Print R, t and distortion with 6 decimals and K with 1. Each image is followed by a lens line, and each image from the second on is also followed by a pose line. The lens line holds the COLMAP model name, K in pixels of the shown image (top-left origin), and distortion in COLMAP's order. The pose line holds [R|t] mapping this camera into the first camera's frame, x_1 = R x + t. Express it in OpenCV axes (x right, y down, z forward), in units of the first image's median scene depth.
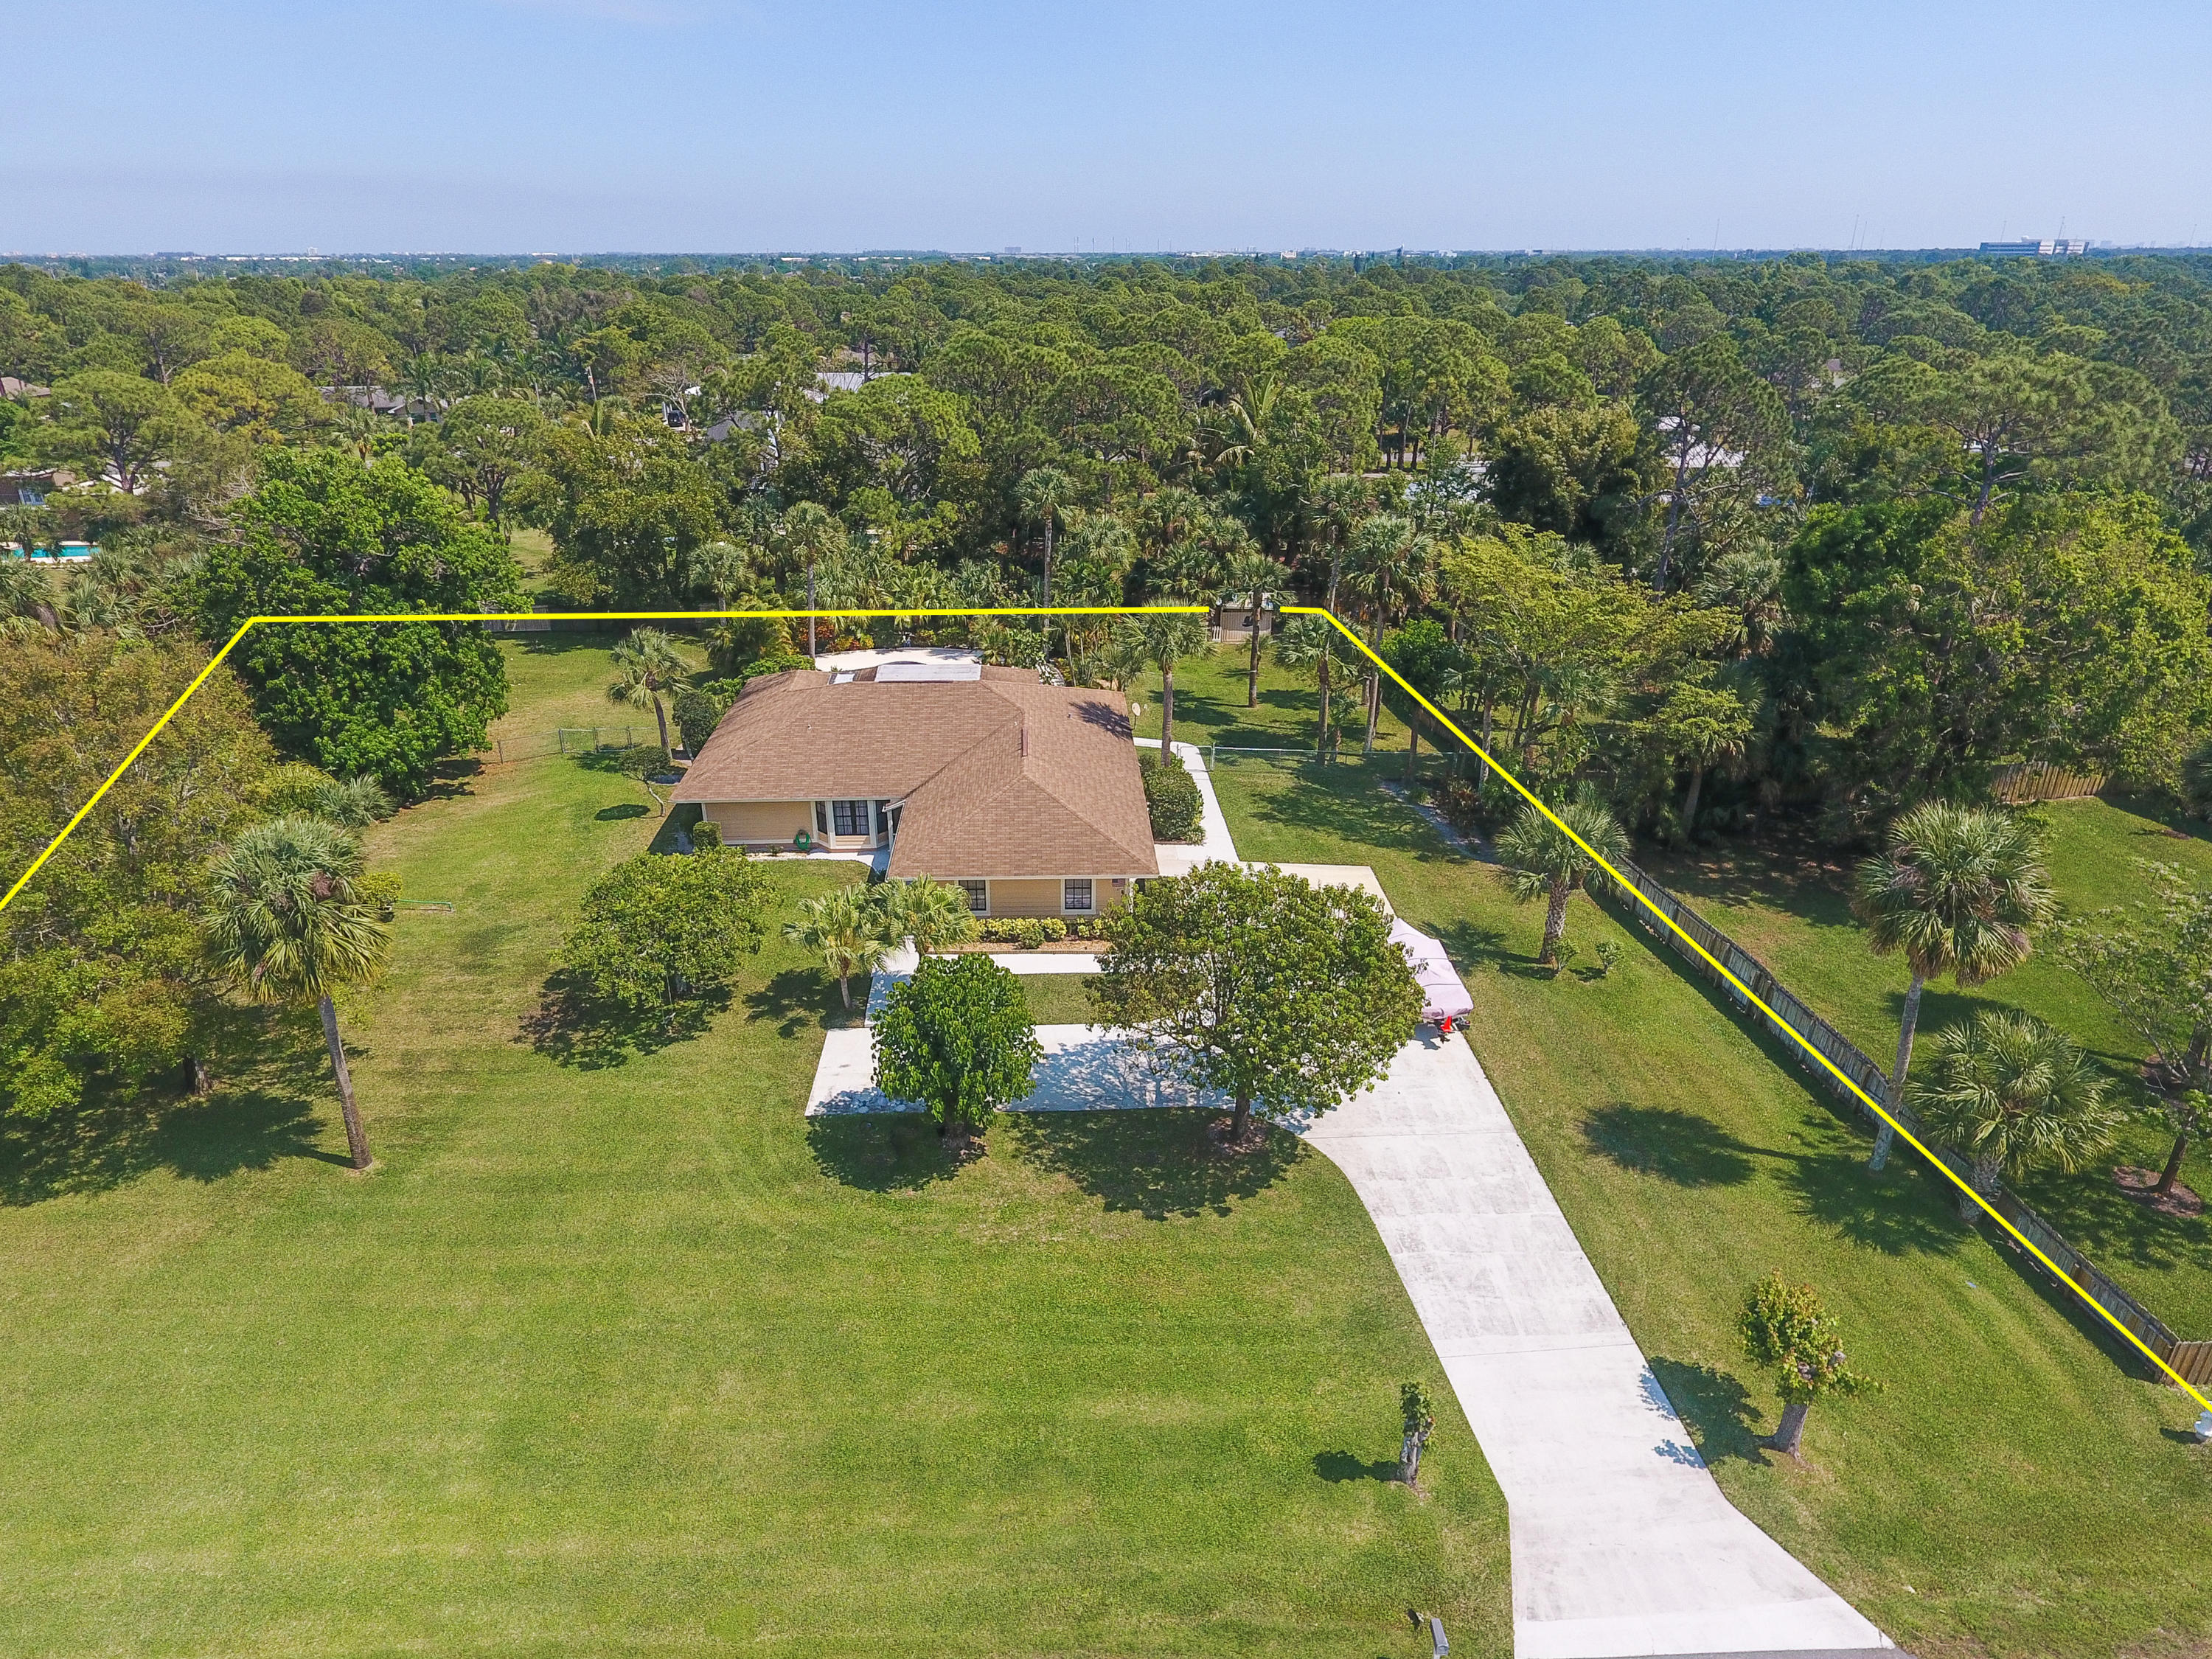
lens RADIAL K [[1322.2, 0, 1078.2], [0, 1322.2, 816.3], [0, 0, 1]] dist [0.003138, 0.000442]
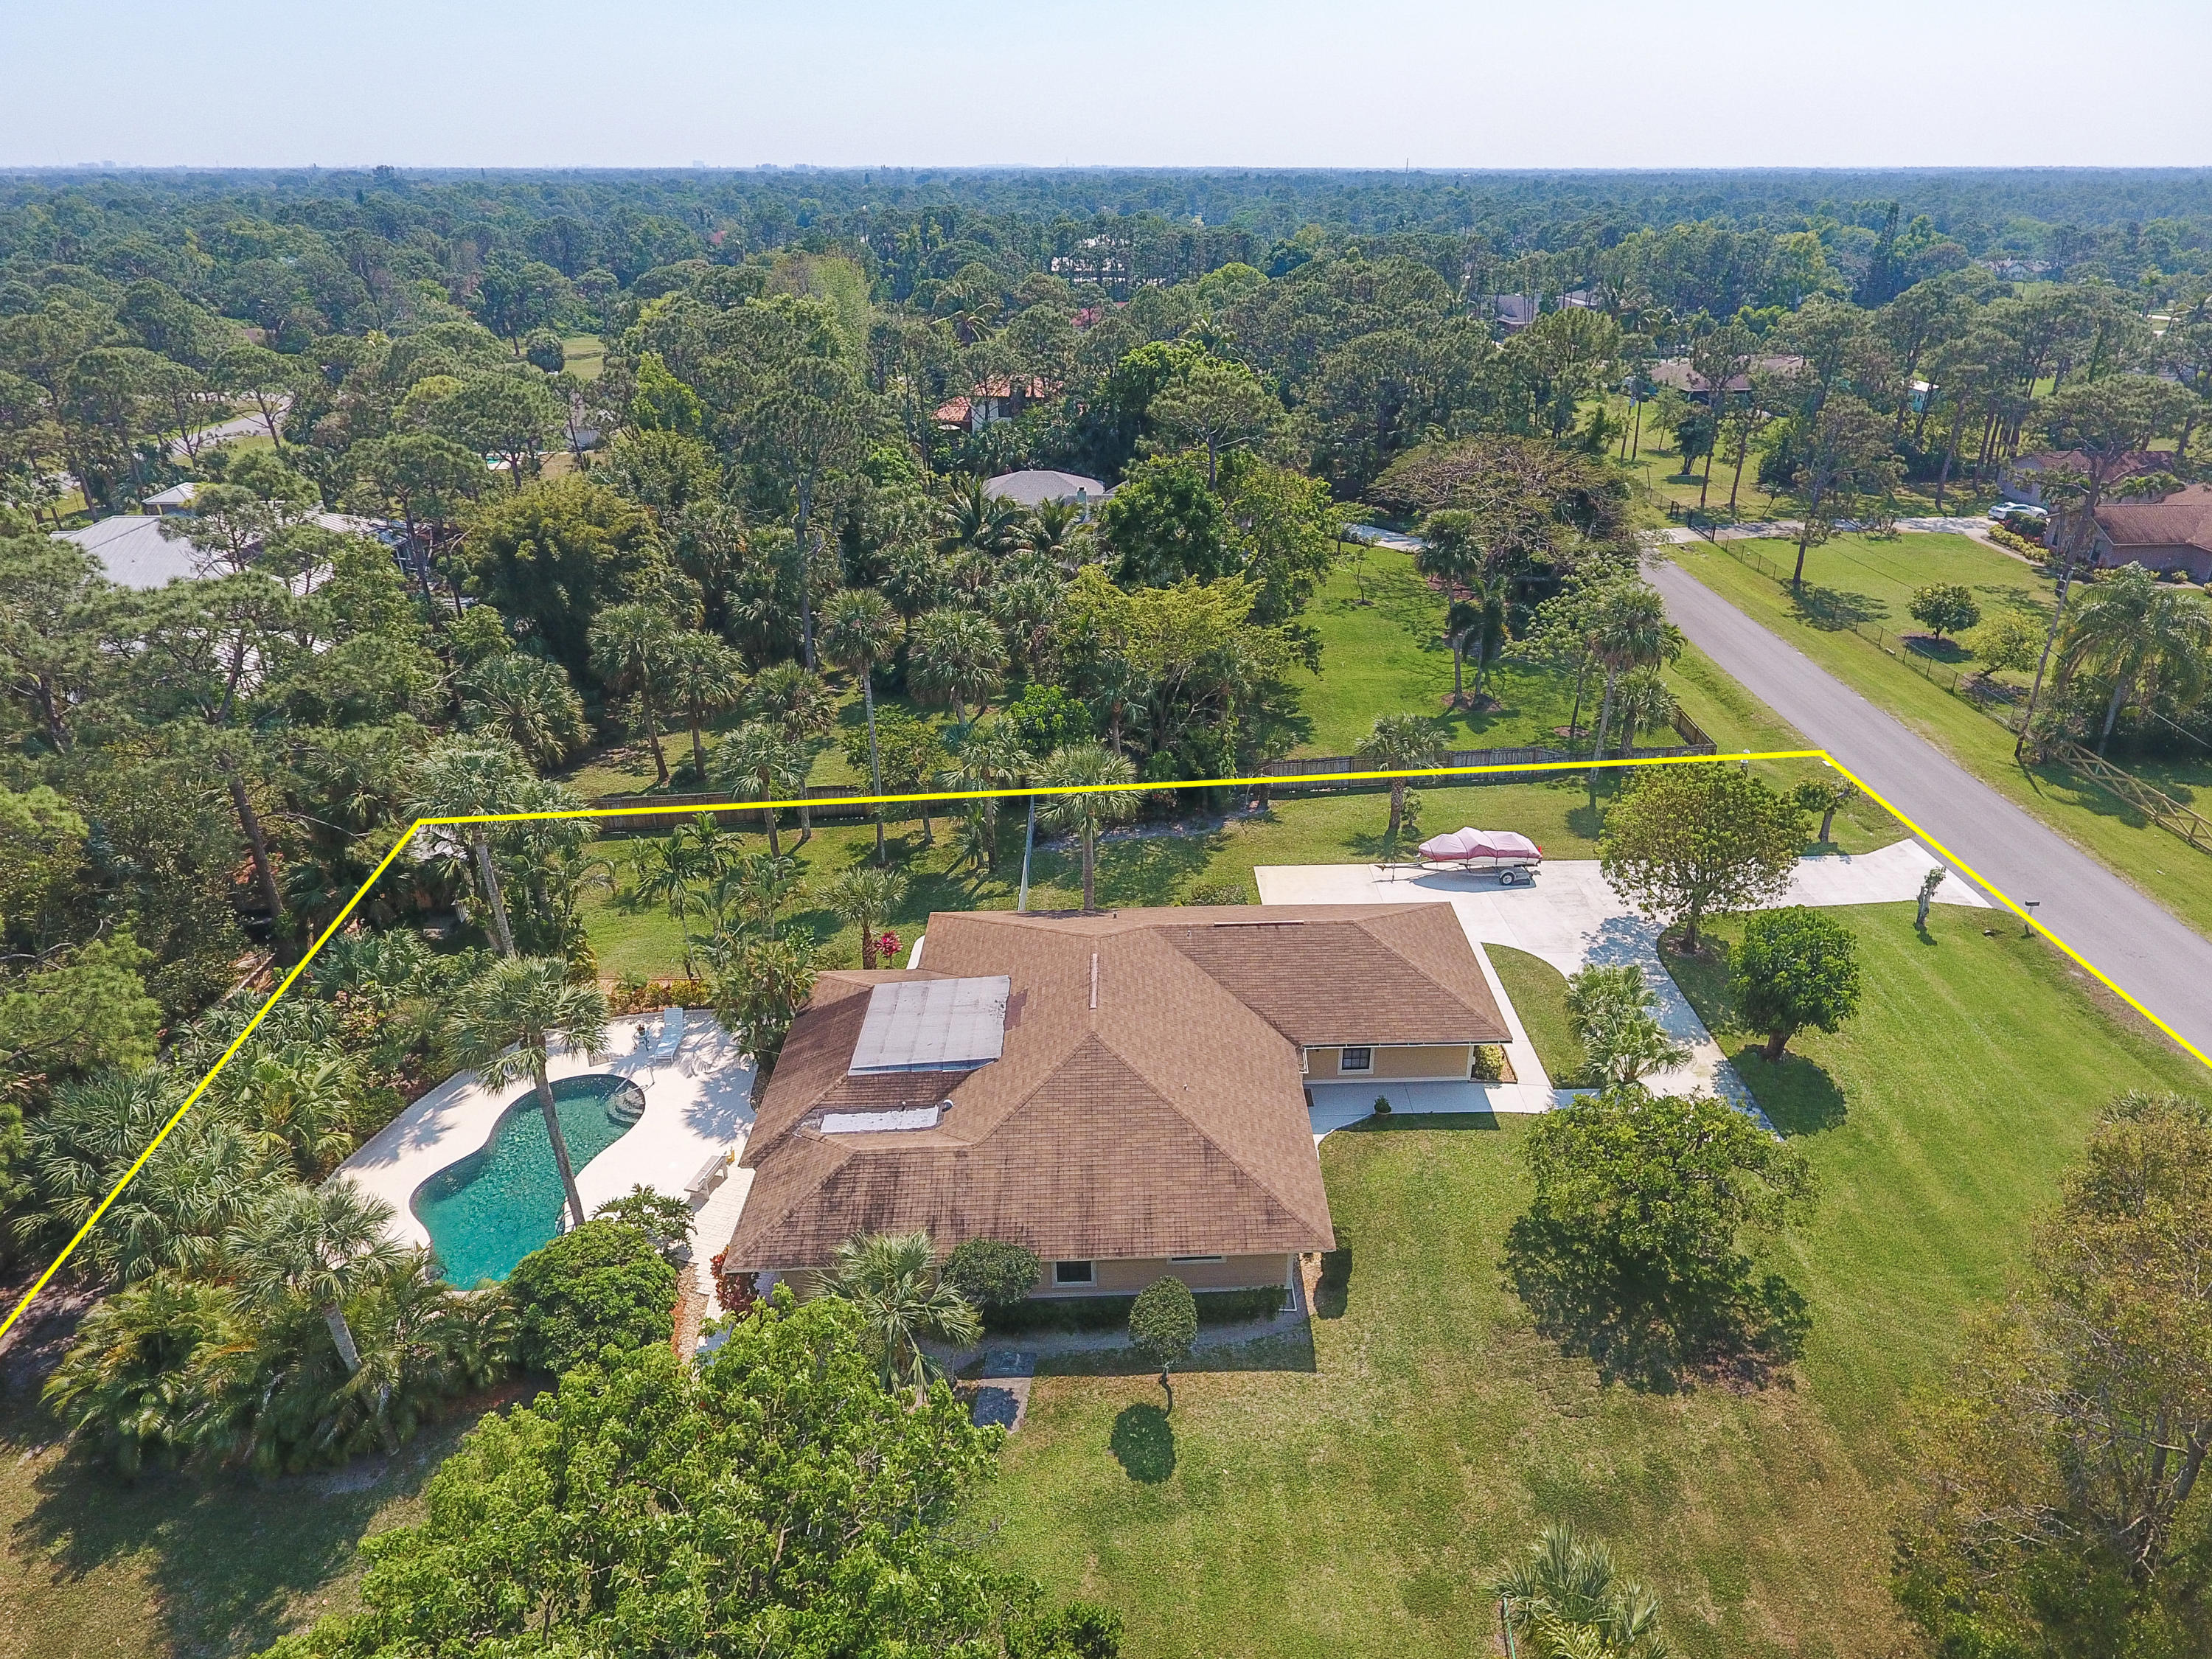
lens RADIAL K [[1324.3, 0, 1165.8], [0, 1324.3, 859.9], [0, 0, 1]] dist [0.007206, -0.002081]
pose [[-0.007072, -0.457988, 0.888930, -1.236590], [0.397448, 0.814433, 0.422769, -0.747463], [-0.917597, 0.356294, 0.176267, 1.328338]]
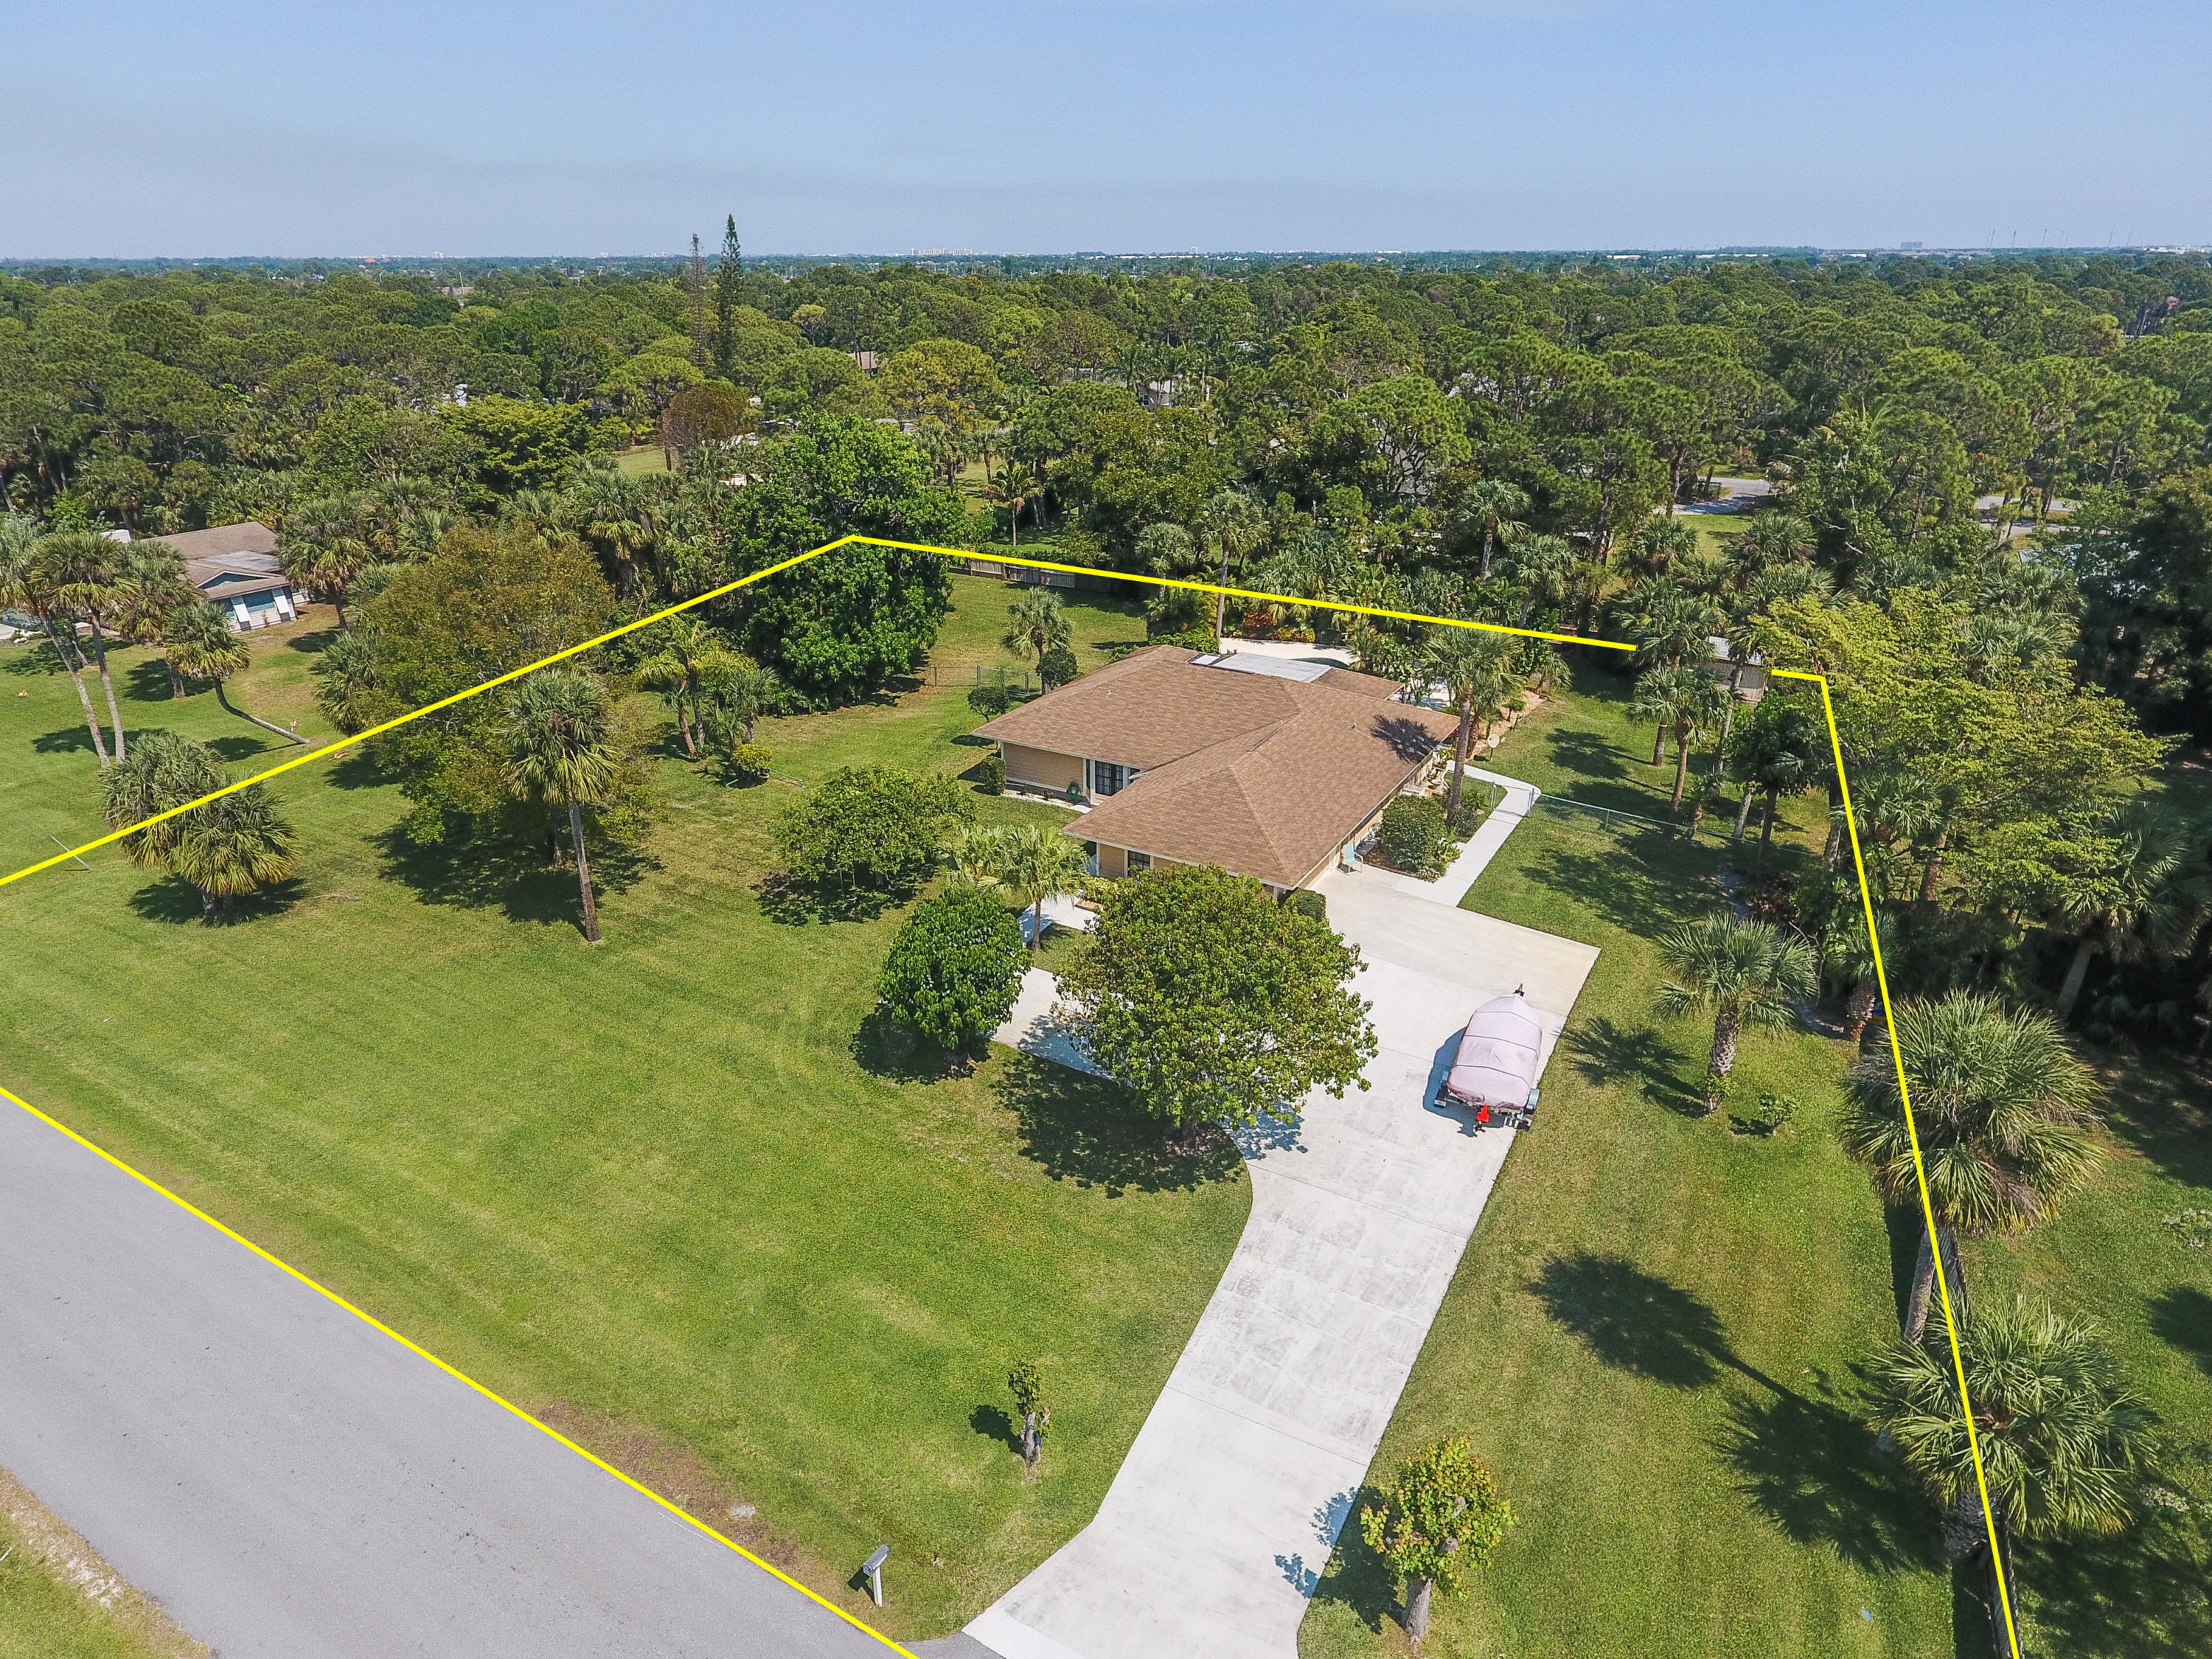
lens RADIAL K [[1322.2, 0, 1078.2], [0, 1322.2, 816.3], [0, 0, 1]] dist [0.003138, 0.000442]
pose [[0.840700, 0.210506, -0.498910, 0.536928], [-0.209765, 0.976010, 0.058339, -0.041594], [0.499221, 0.055608, 0.864688, 0.081328]]
